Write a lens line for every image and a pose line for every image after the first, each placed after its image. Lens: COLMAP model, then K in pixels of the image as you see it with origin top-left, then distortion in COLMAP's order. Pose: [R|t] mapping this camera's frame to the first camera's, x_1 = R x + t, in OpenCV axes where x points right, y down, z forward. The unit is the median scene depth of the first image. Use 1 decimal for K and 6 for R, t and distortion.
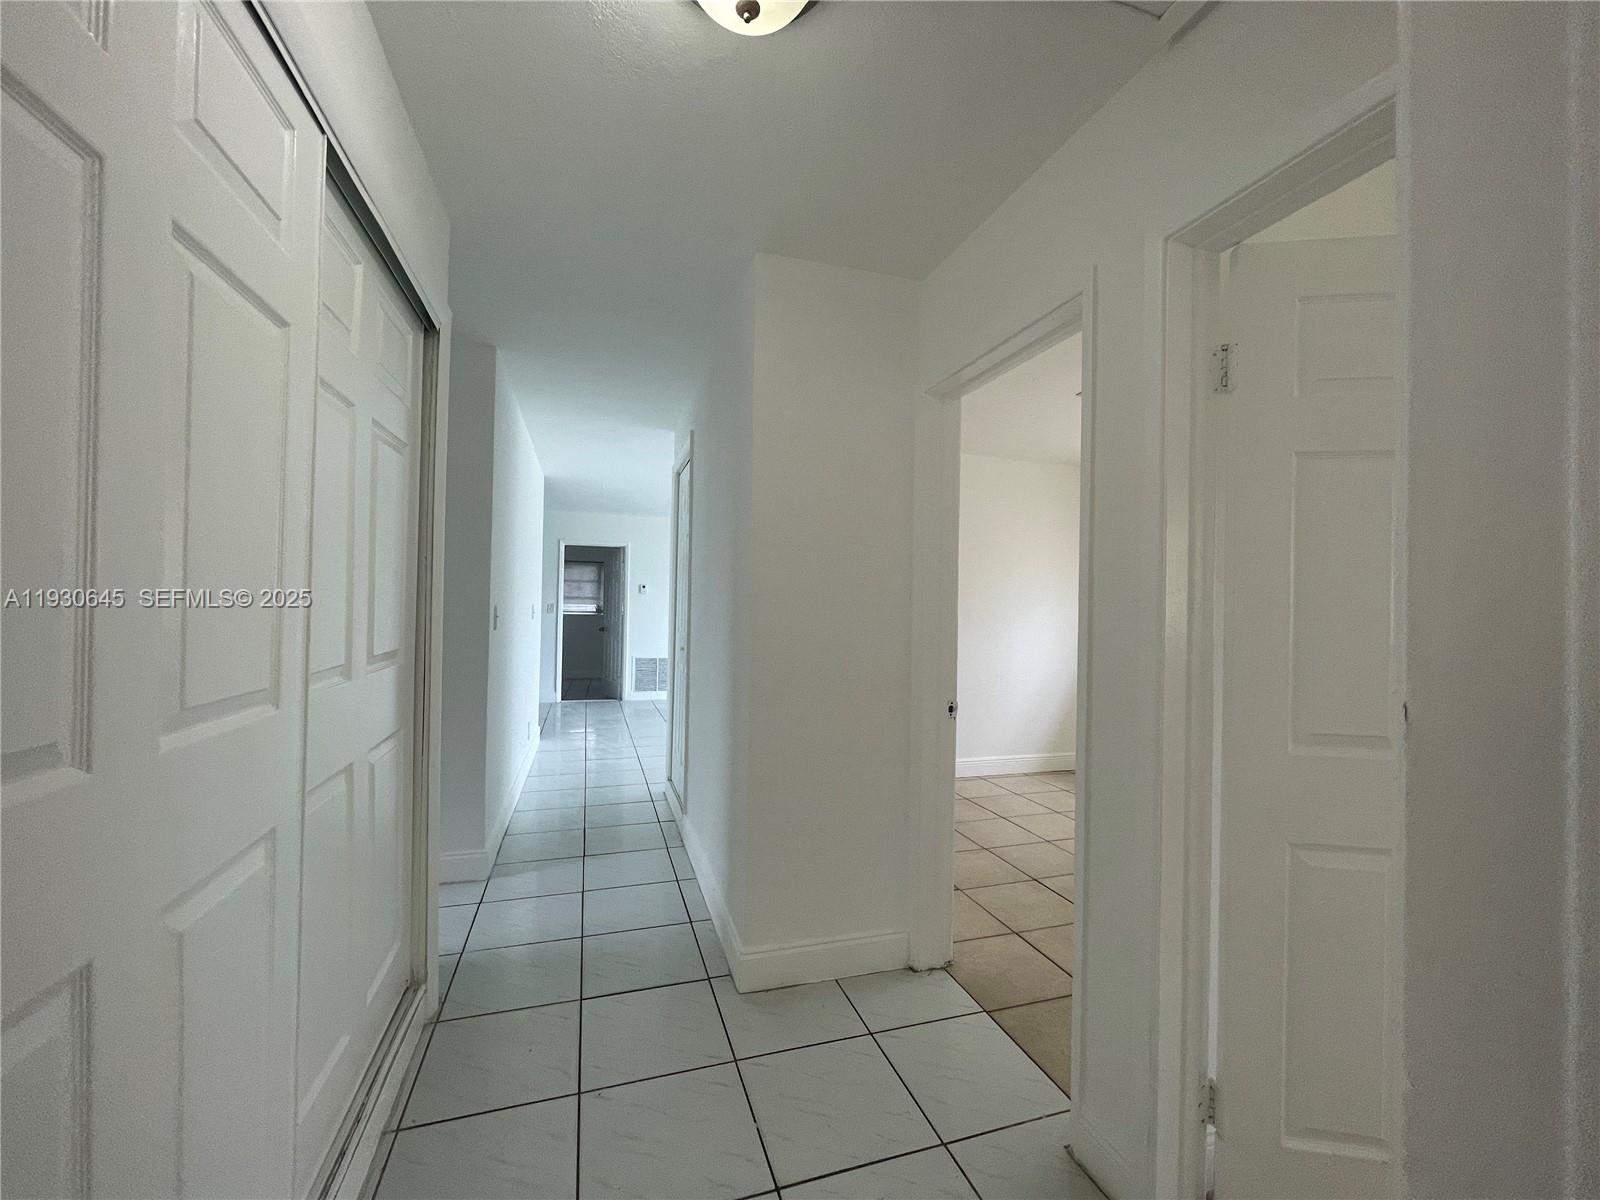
lens RADIAL K [[644.2, 0, 800.0], [0, 644.2, 600.0], [0, 0, 1]] dist [-0.000750, -0.000083]
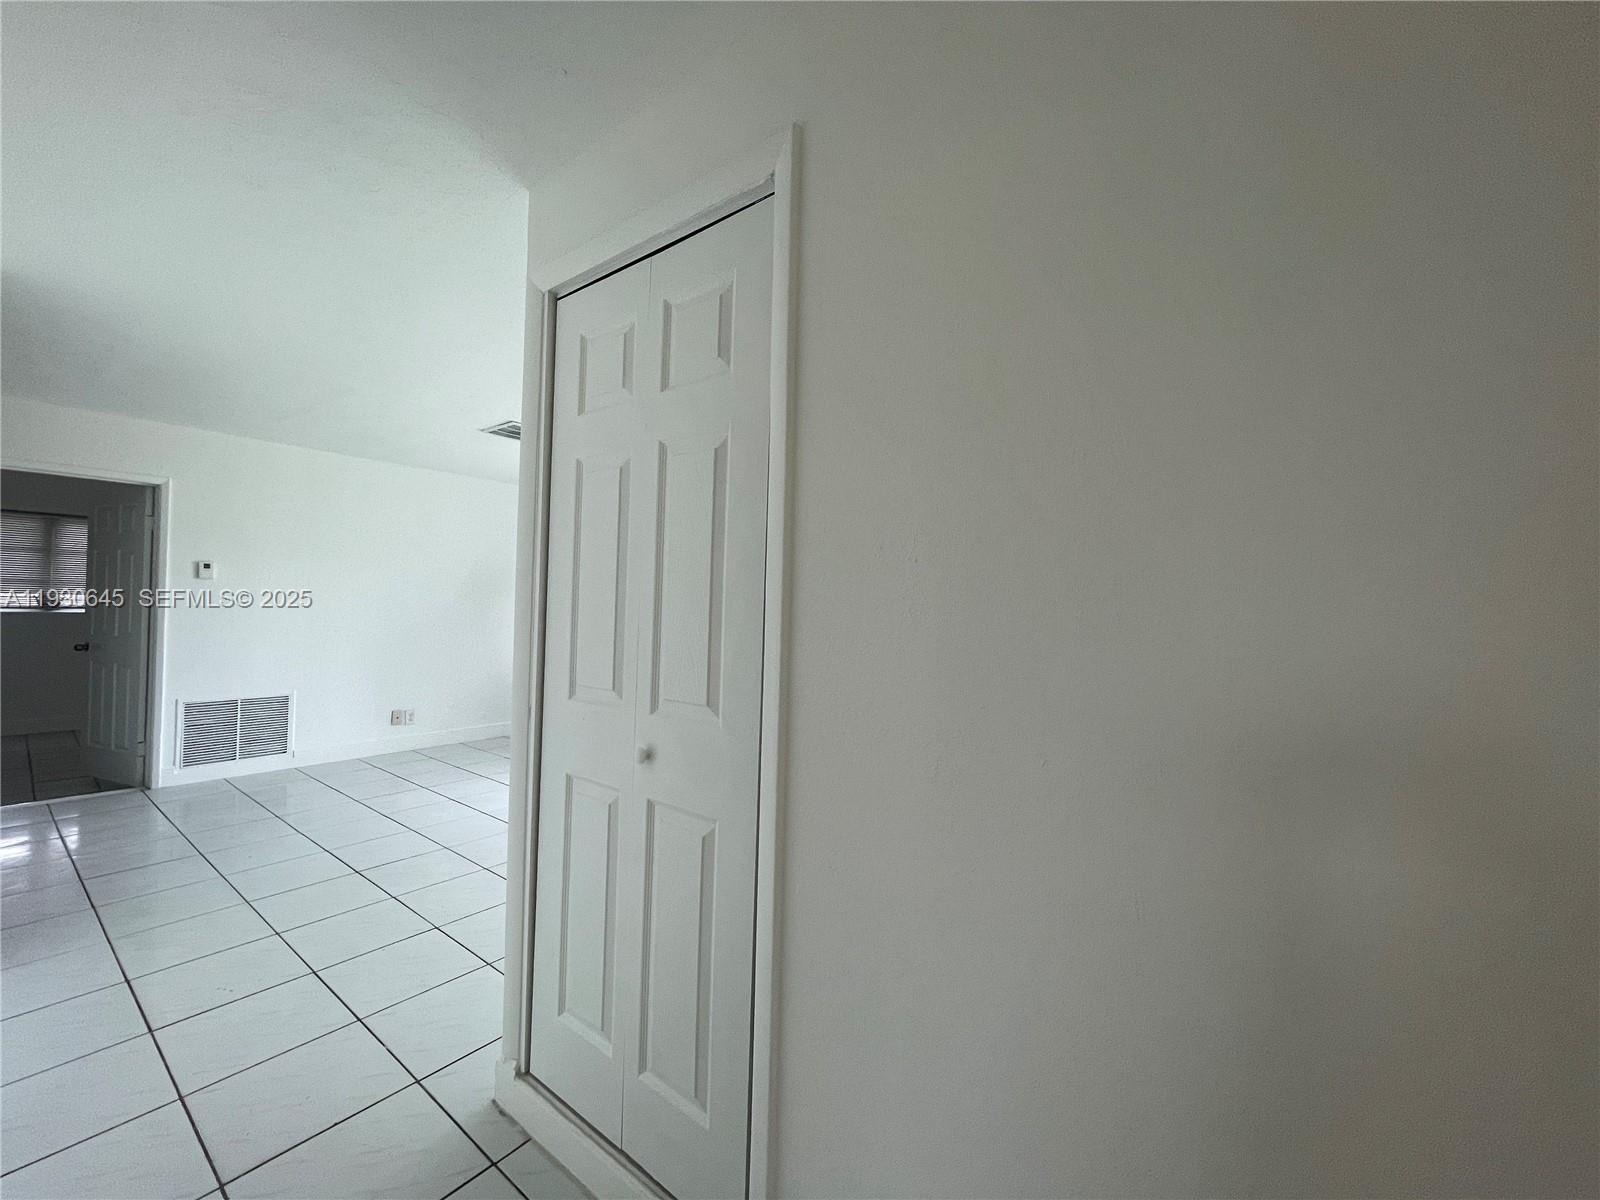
lens RADIAL K [[644.2, 0, 800.0], [0, 644.2, 600.0], [0, 0, 1]] dist [-0.000750, -0.000083]
pose [[0.823524, 0.008990, 0.567211, -0.142389], [-0.017664, 0.999796, 0.009799, -0.006907], [-0.567007, -0.018089, 0.823515, 0.292401]]
